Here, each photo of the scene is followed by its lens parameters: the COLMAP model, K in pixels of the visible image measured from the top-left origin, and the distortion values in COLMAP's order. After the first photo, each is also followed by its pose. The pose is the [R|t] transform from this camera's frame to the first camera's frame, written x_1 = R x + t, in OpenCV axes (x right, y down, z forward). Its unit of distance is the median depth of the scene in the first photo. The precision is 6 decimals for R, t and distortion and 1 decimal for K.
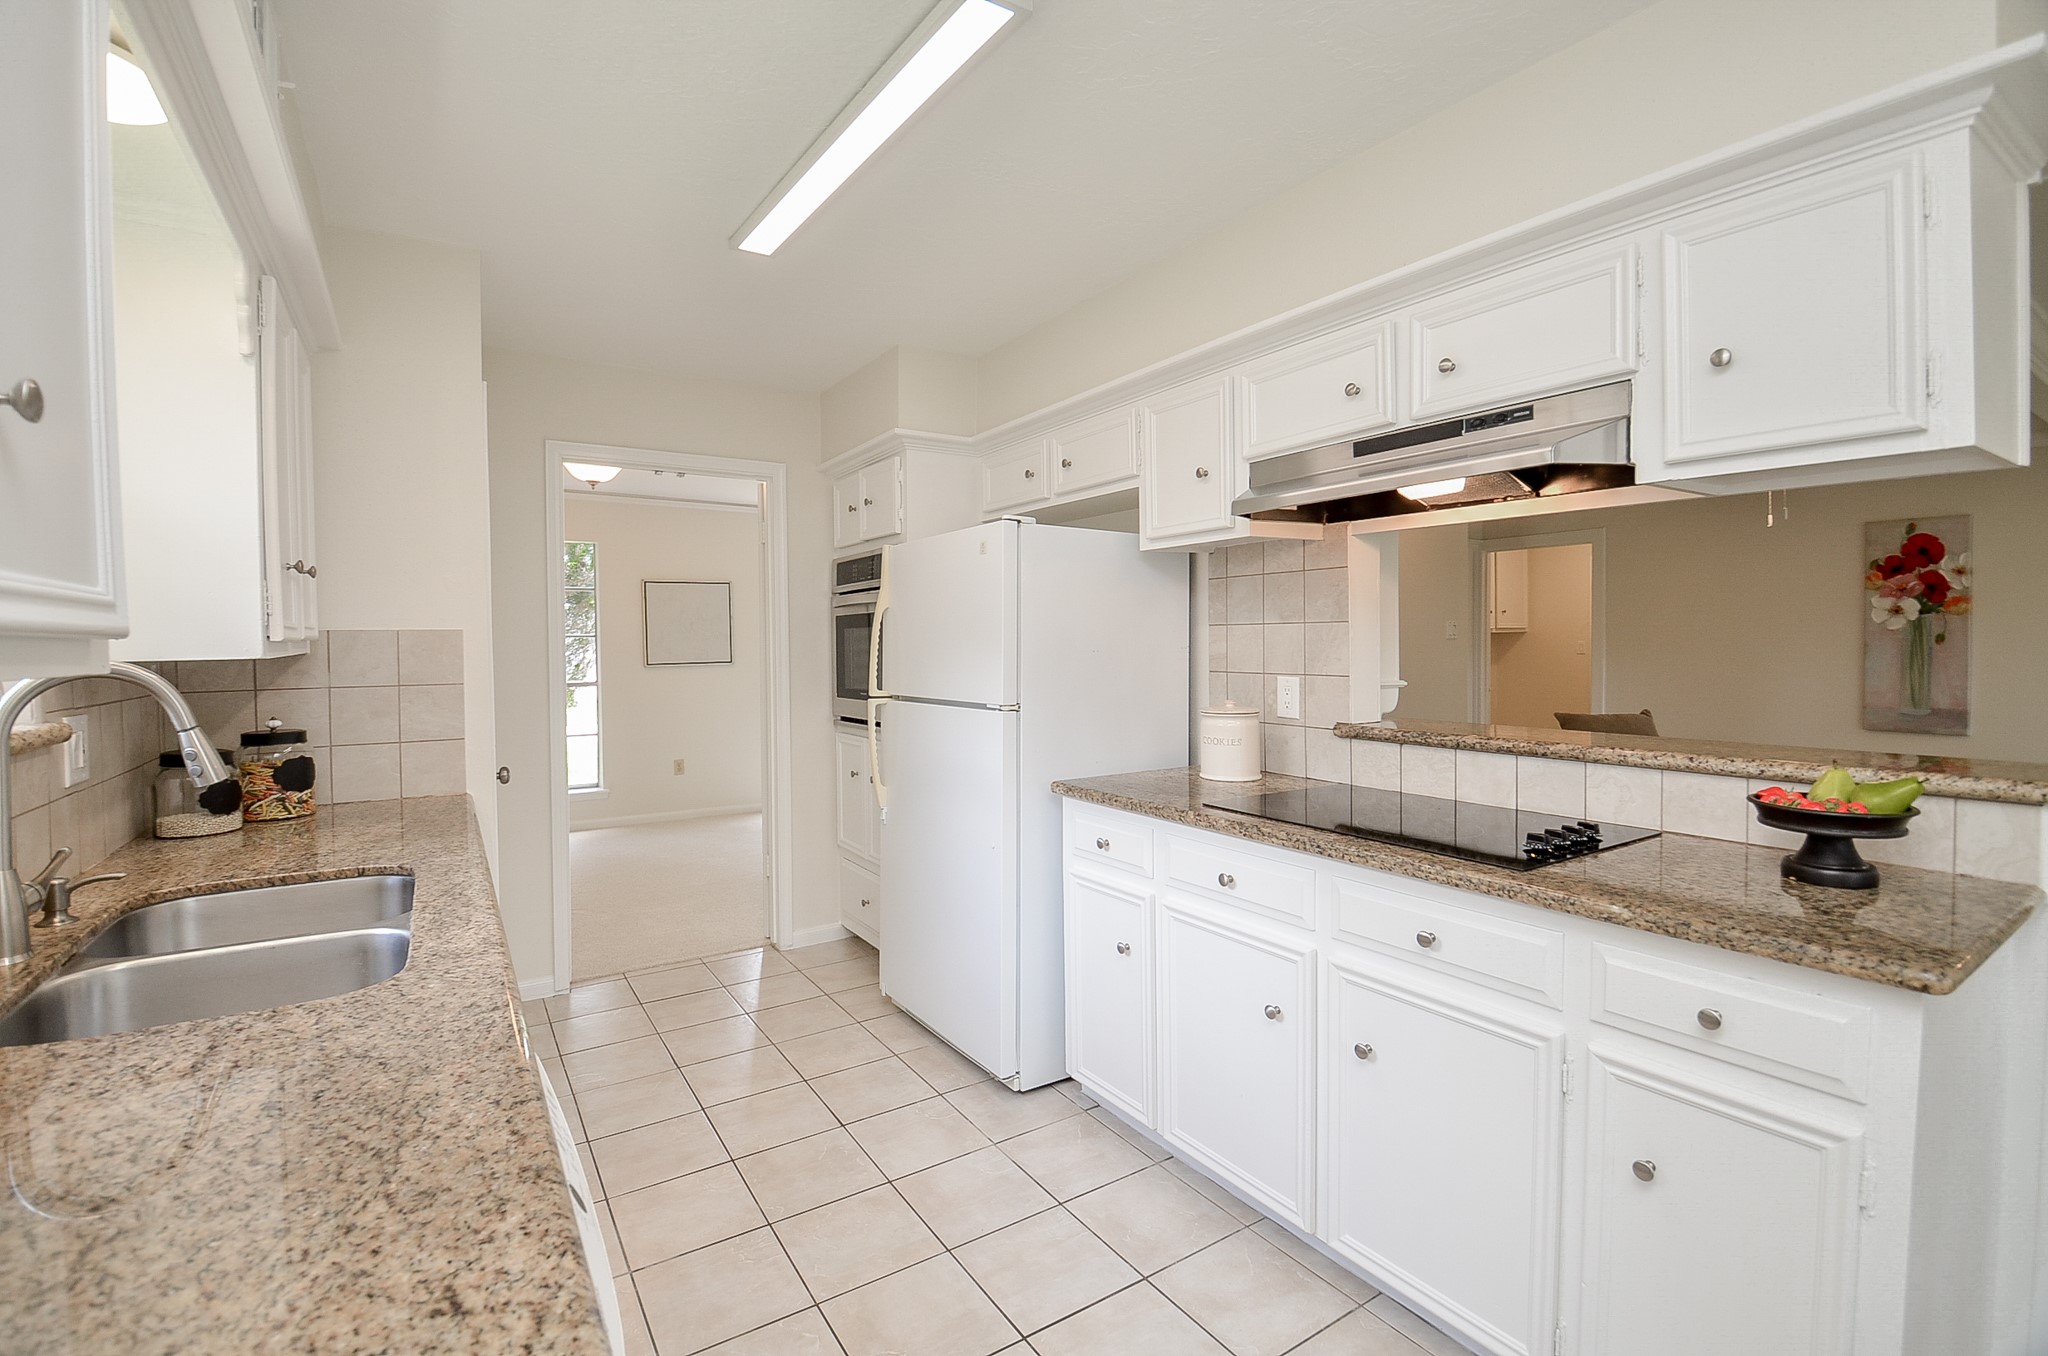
lens RADIAL K [[909.5, 0, 1033.0], [0, 909.5, 650.0], [0, 0, 1]] dist [0.004838, -0.013763]
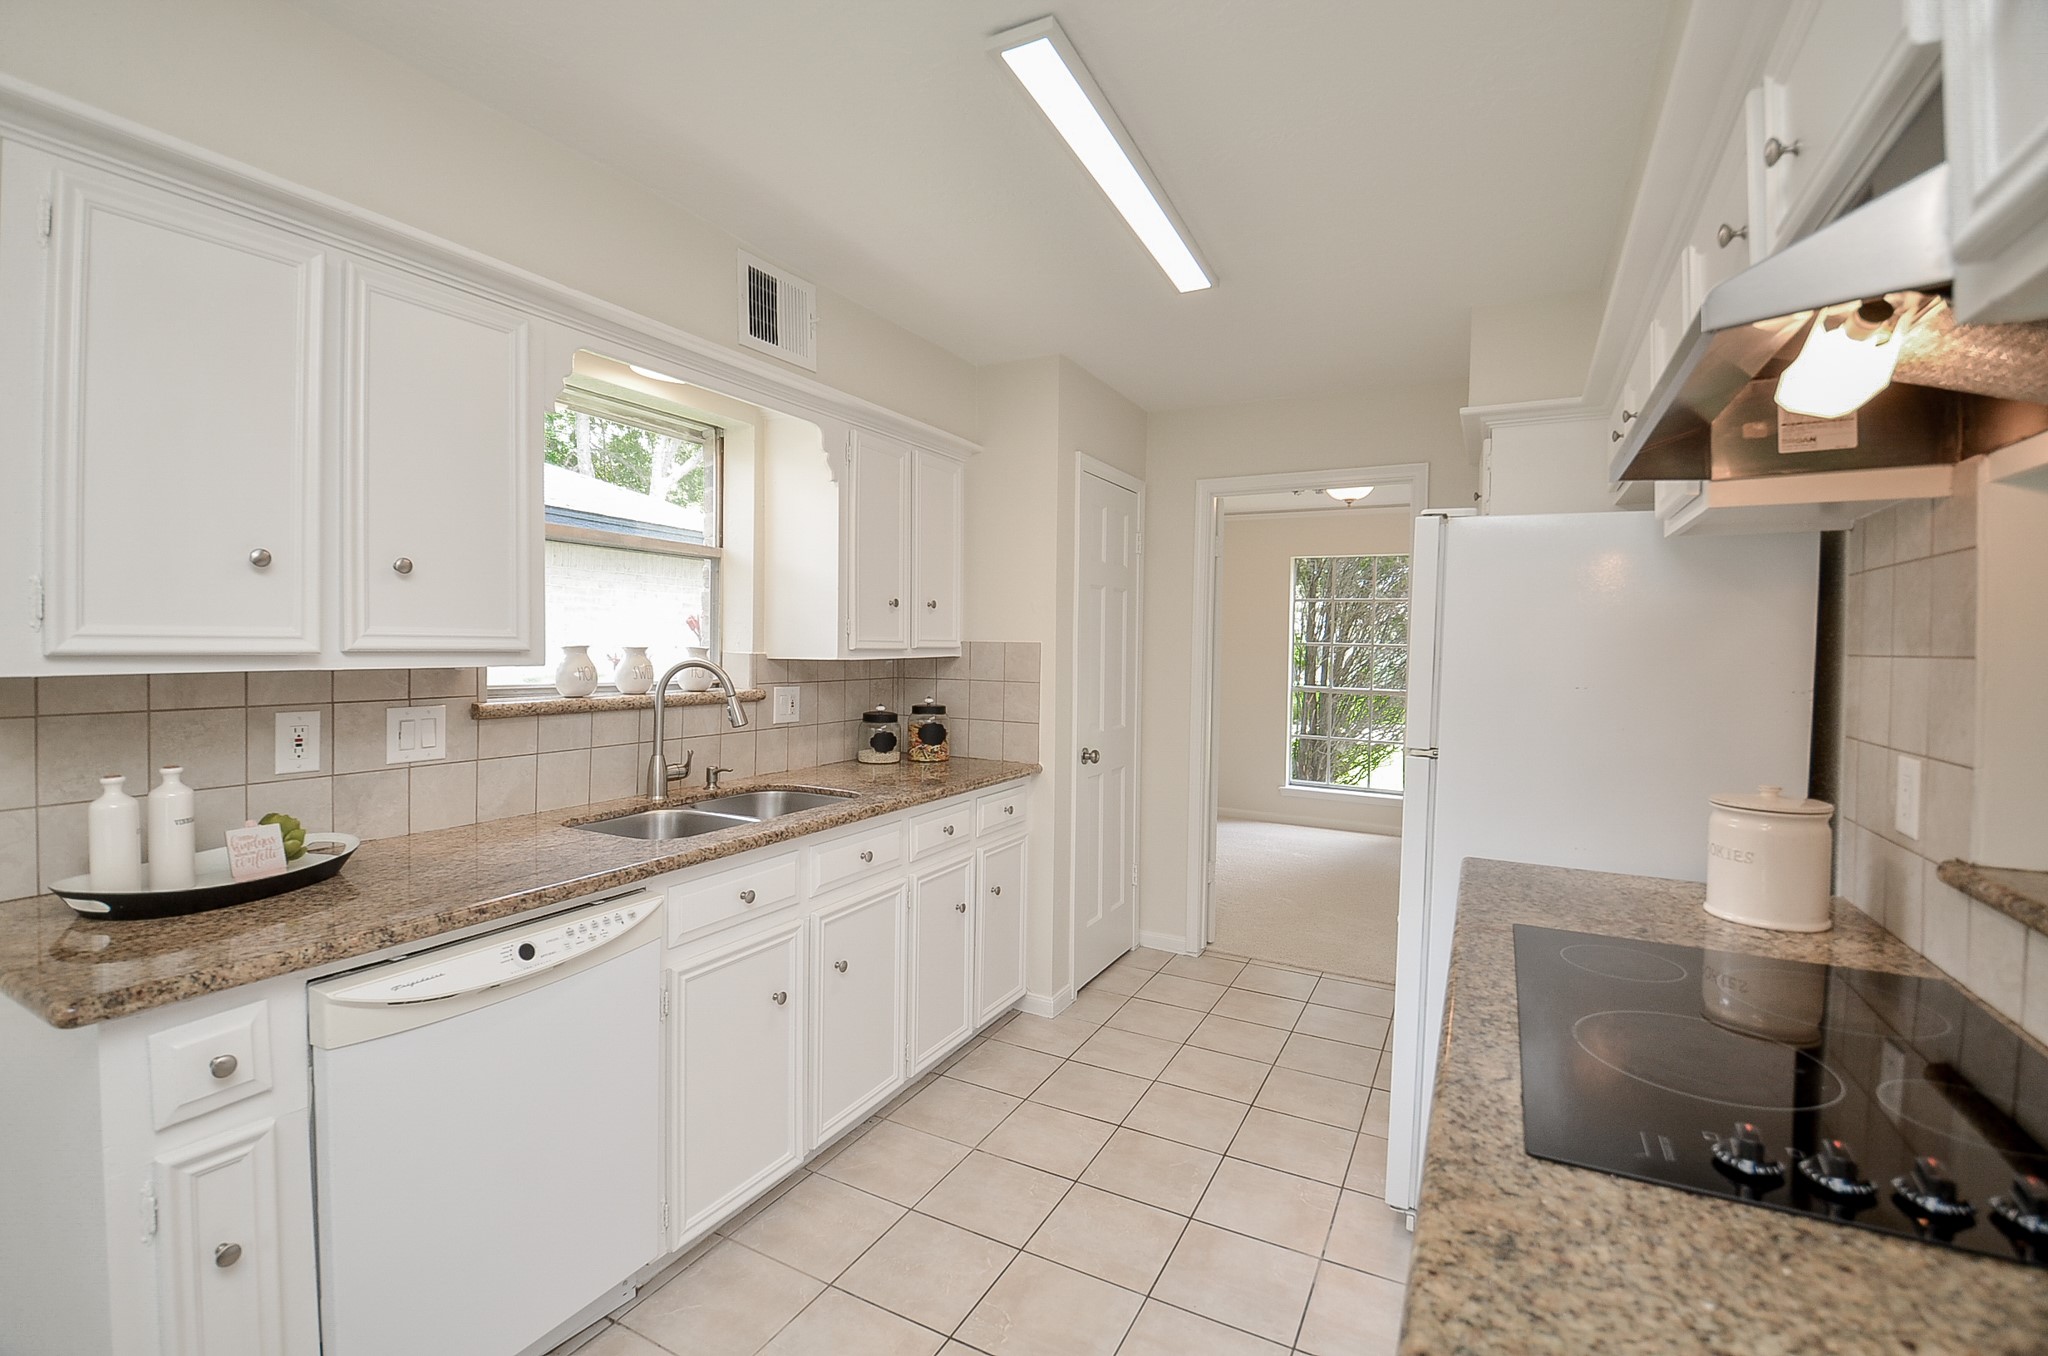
lens RADIAL K [[909.5, 0, 1000.4], [0, 909.5, 651.1], [0, 0, 1]] dist [0.004838, -0.013763]
pose [[0.473276, 0.024991, -0.880560, 0.458381], [-0.030877, 0.999454, 0.011769, -0.020235], [0.880373, 0.021619, 0.473789, 0.272042]]
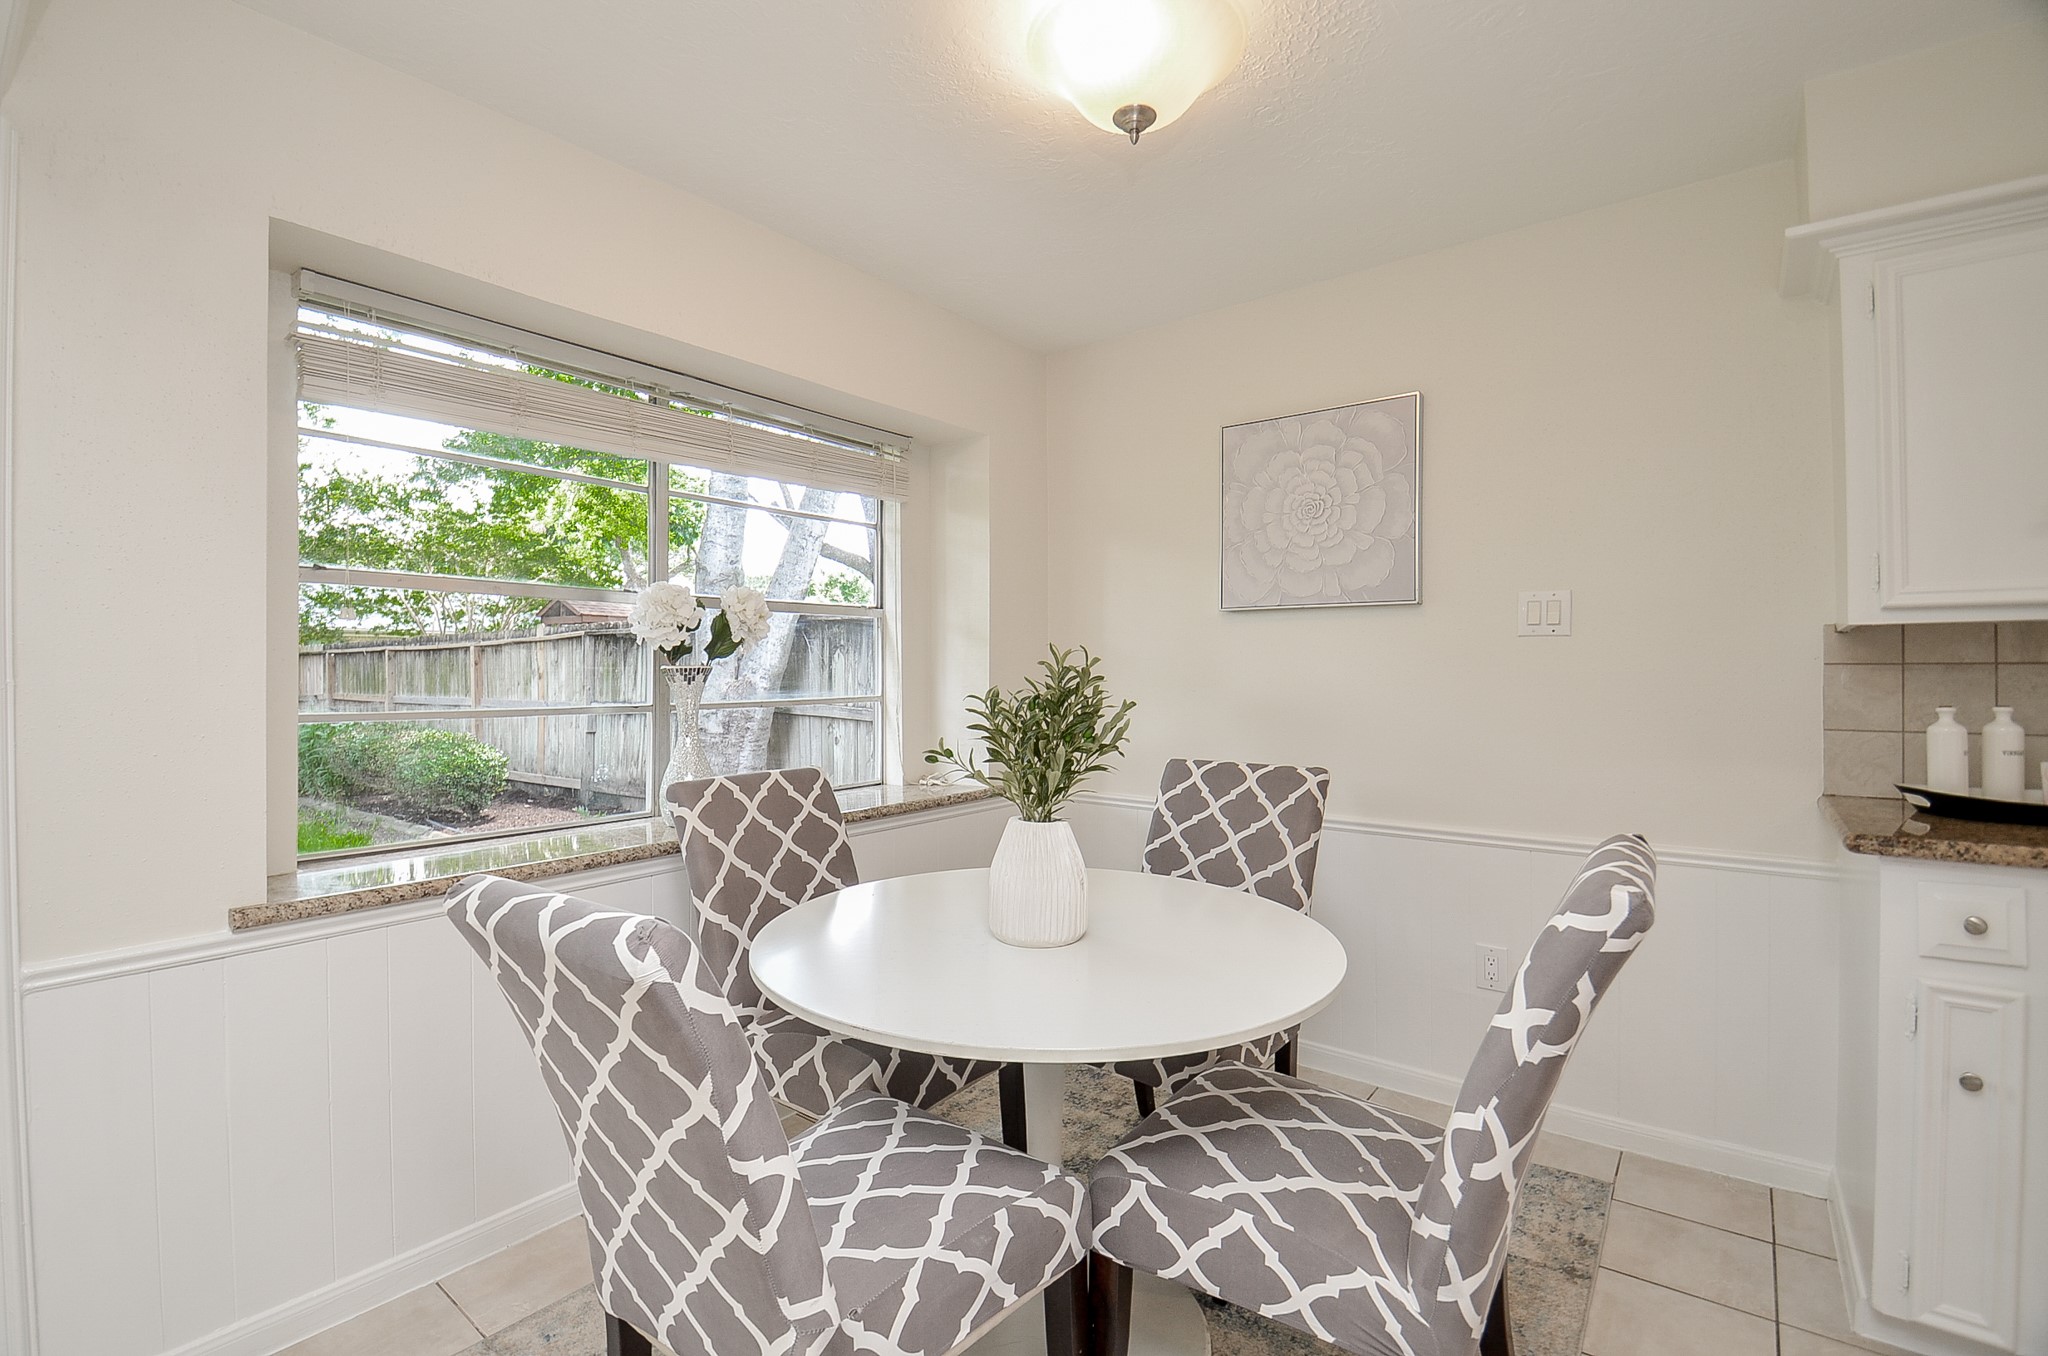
lens RADIAL K [[909.5, 0, 993.9], [0, 909.5, 683.6], [0, 0, 1]] dist [0.004838, -0.013763]
pose [[-0.949948, 0.015614, -0.312017, 0.613610], [0.007801, 0.999624, 0.026273, 0.029729], [0.312310, 0.022524, -0.949713, 0.459812]]
